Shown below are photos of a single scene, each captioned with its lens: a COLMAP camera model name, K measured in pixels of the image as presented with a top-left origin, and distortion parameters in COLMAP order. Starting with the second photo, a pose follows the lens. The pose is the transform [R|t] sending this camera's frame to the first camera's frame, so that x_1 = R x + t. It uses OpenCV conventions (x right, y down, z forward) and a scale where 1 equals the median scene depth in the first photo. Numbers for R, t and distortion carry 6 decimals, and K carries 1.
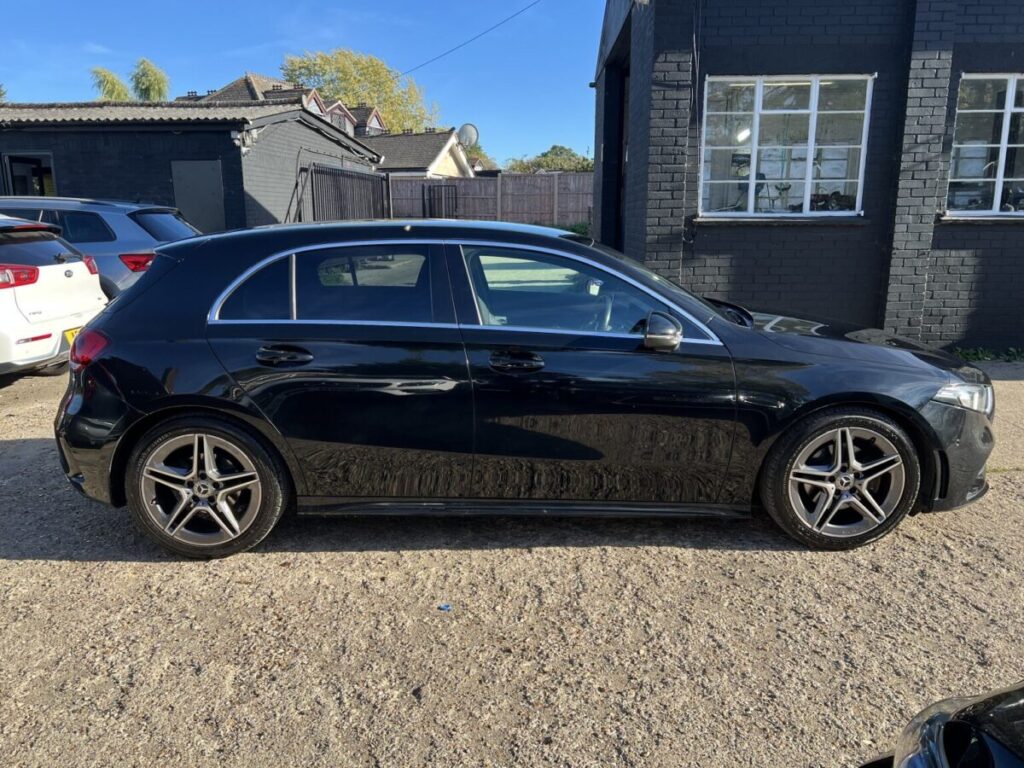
lens RADIAL K [[764.5, 0, 512.0], [0, 764.5, 413.1], [0, 0, 1]] dist [0.061711, -0.066930]
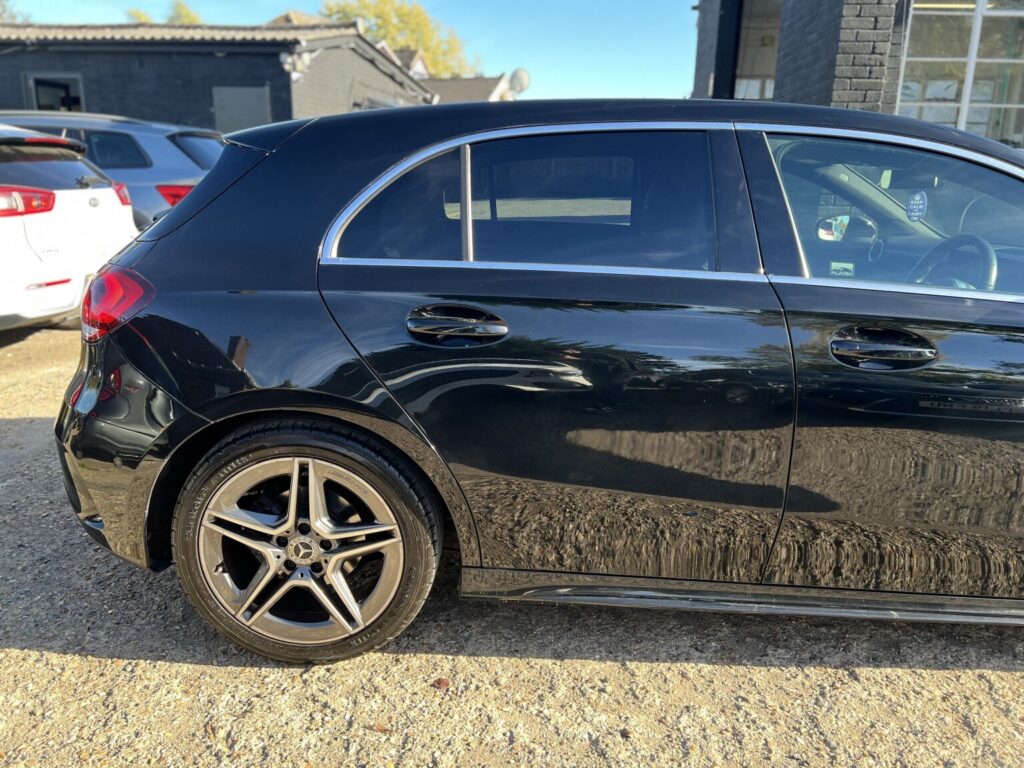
lens RADIAL K [[764.5, 0, 512.0], [0, 764.5, 413.1], [0, 0, 1]] dist [0.061711, -0.066930]
pose [[0.998902, 0.034528, -0.031678, -0.222660], [-0.032909, 0.998192, 0.050301, -0.037927], [0.033357, -0.049204, 0.998232, 0.420039]]
